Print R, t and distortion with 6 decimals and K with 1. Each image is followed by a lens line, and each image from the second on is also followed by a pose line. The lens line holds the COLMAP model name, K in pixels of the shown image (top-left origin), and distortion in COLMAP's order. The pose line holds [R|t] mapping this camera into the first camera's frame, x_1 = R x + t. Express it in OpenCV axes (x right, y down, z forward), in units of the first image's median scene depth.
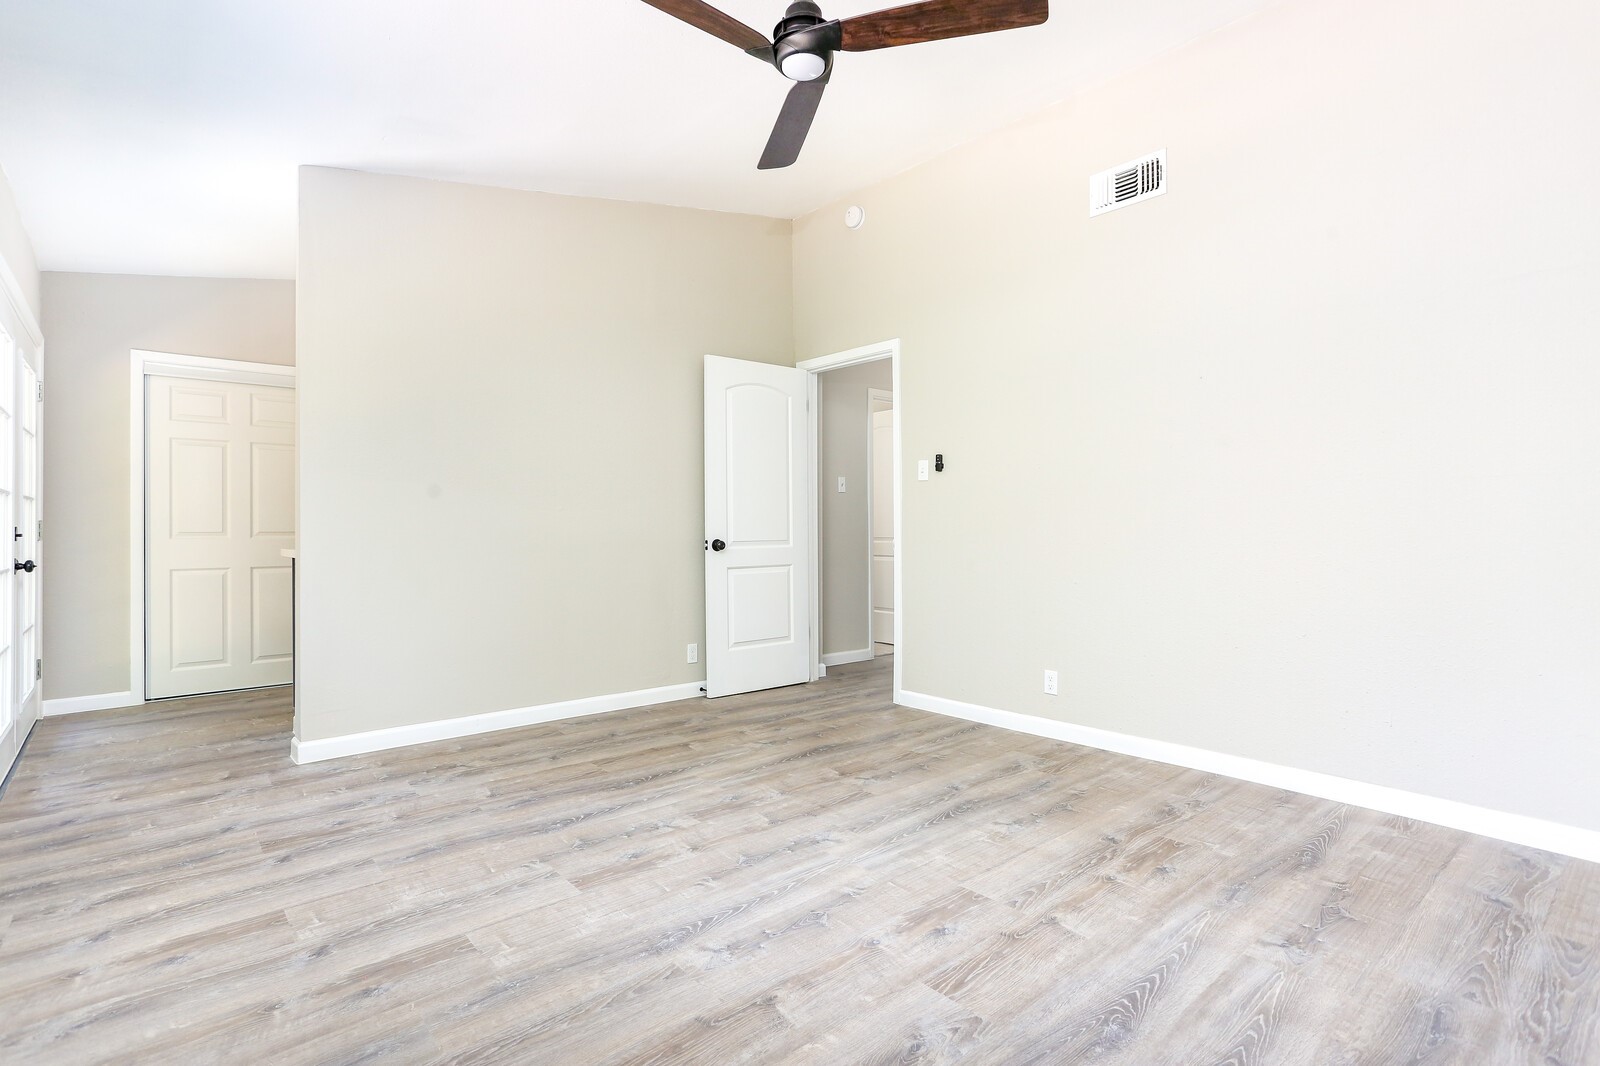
lens RADIAL K [[785.0, 0, 800.6], [0, 785.0, 525.6], [0, 0, 1]] dist [0.002086, 0.000649]
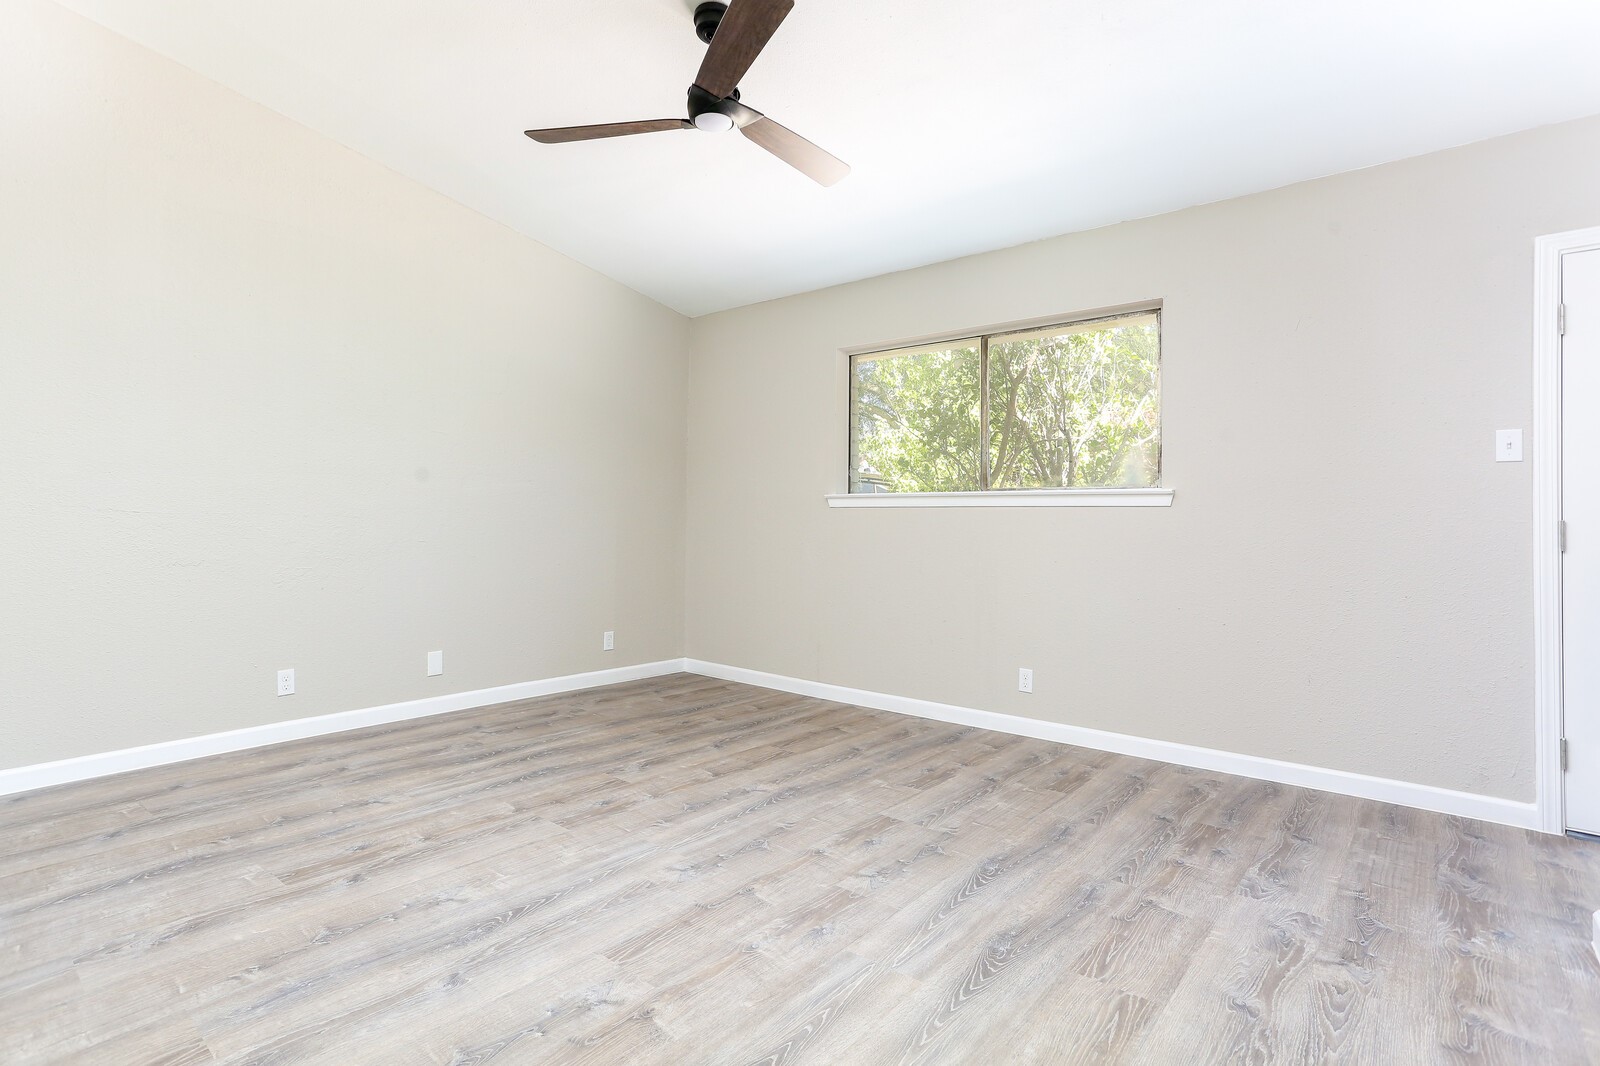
lens RADIAL K [[785.0, 0, 799.9], [0, 785.0, 527.4], [0, 0, 1]] dist [0.002086, 0.000649]
pose [[-0.985950, -0.006237, -0.166925, 0.057821], [-0.007966, 0.999921, 0.009695, -0.005875], [0.166851, 0.010888, -0.985922, 2.067287]]
